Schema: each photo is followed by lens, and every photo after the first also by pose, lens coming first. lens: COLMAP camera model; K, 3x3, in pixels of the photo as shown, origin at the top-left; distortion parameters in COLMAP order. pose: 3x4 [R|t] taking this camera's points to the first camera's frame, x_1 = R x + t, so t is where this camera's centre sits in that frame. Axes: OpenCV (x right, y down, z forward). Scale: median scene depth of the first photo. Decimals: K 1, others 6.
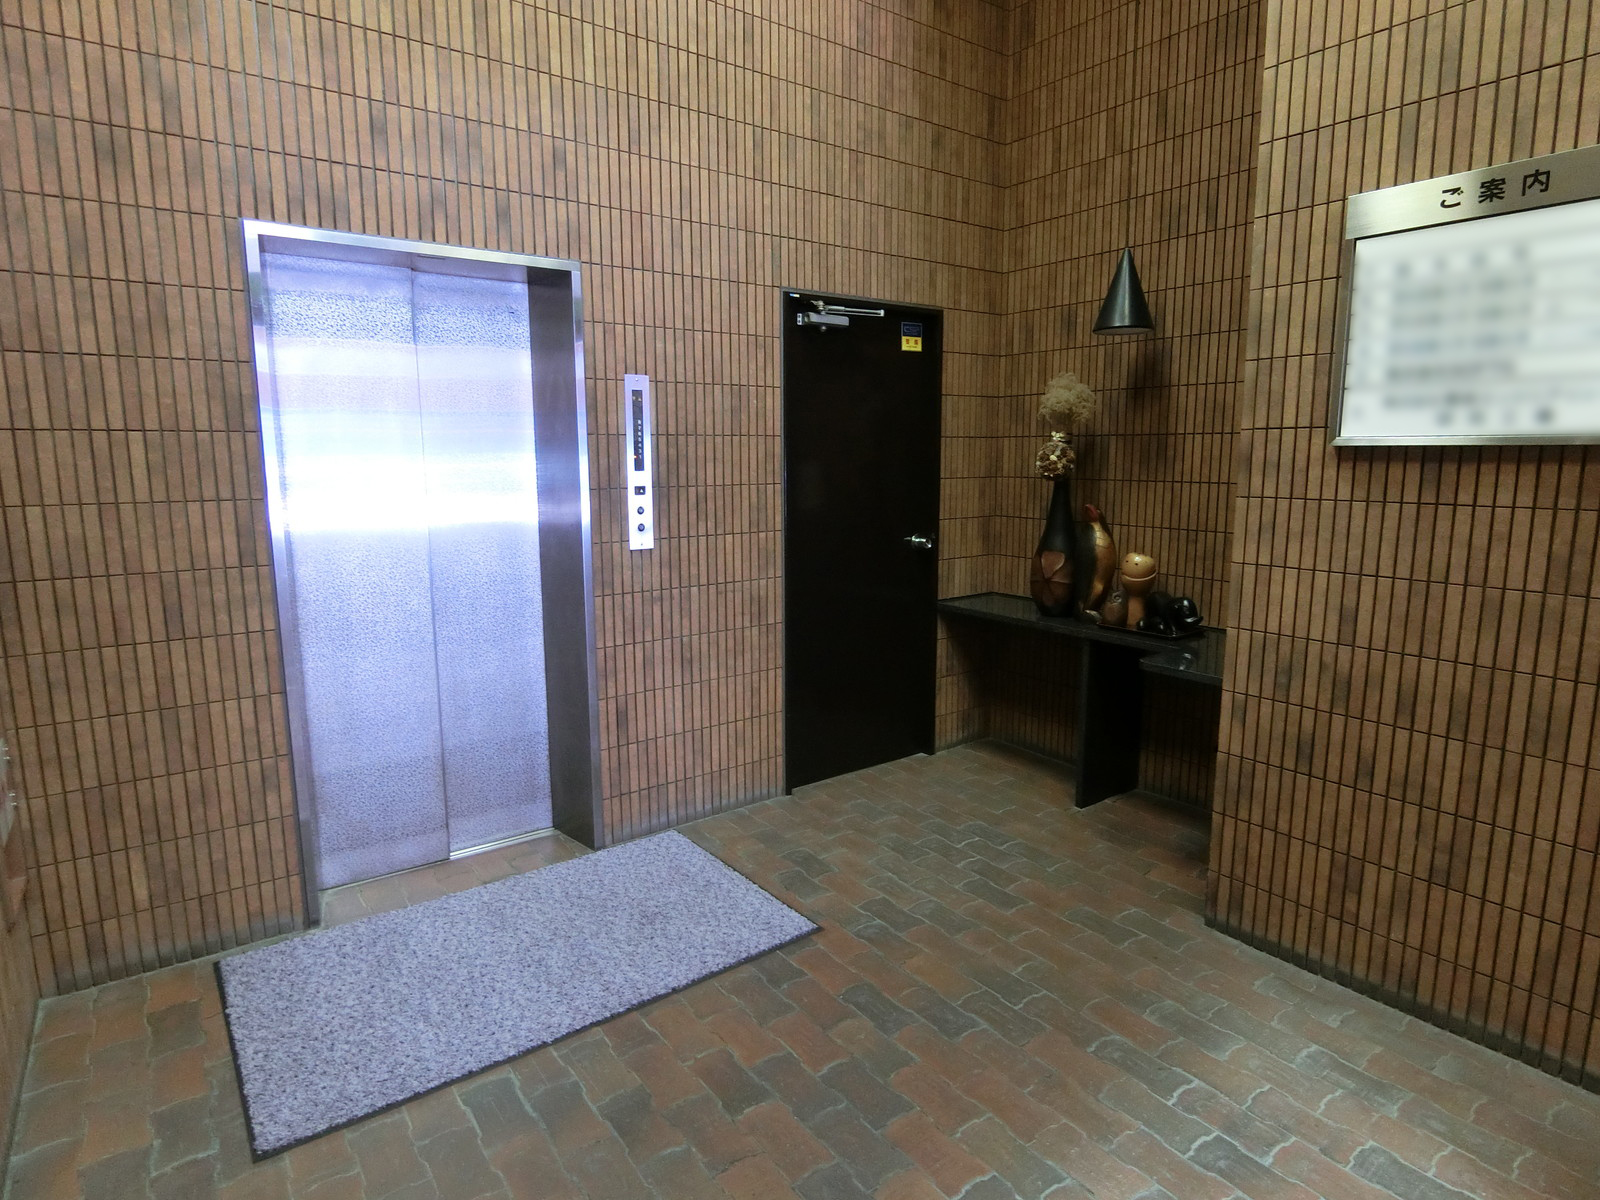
lens RADIAL K [[872.1, 0, 798.8], [0, 872.1, 598.0], [0, 0, 1]] dist [-0.019813, -0.003036]
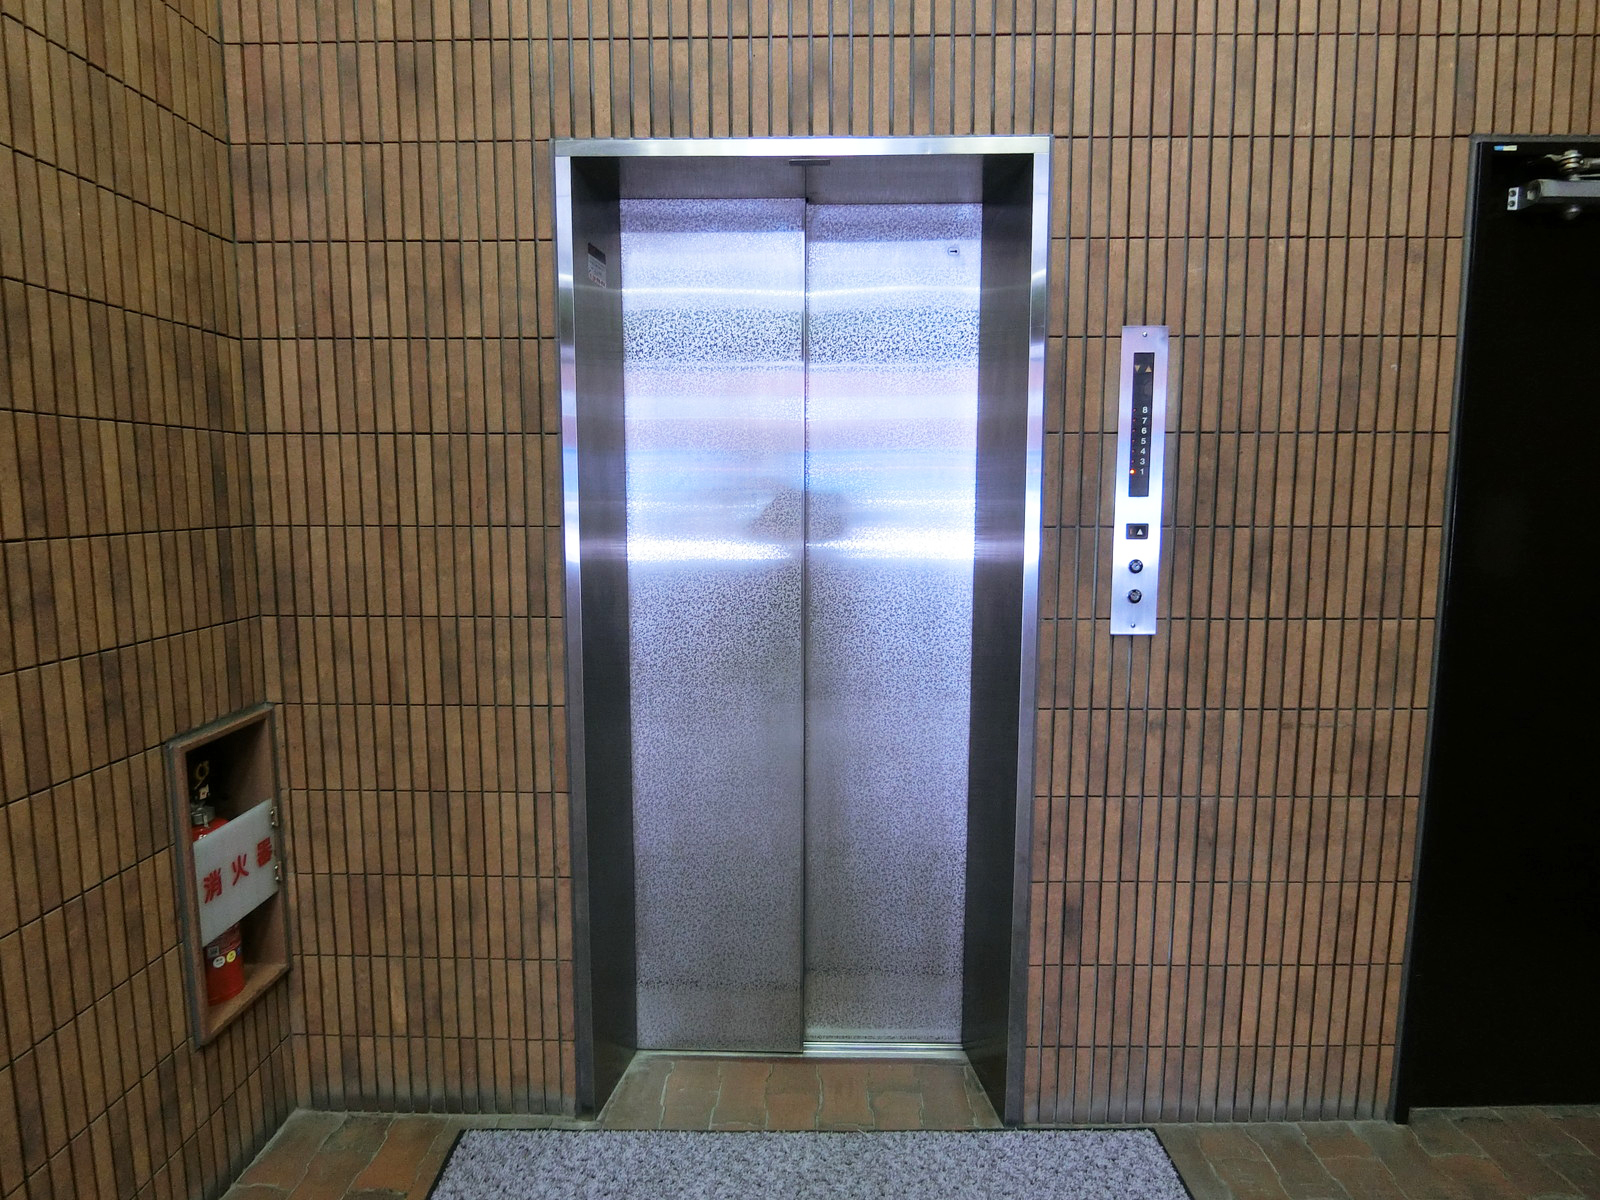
lens RADIAL K [[872.1, 0, 792.1], [0, 872.1, 598.7], [0, 0, 1]] dist [-0.019813, -0.003036]
pose [[0.791800, 0.071482, -0.606584, -0.015612], [-0.101626, 0.994703, -0.015438, -0.051313], [0.602267, 0.073868, 0.794870, 0.444304]]
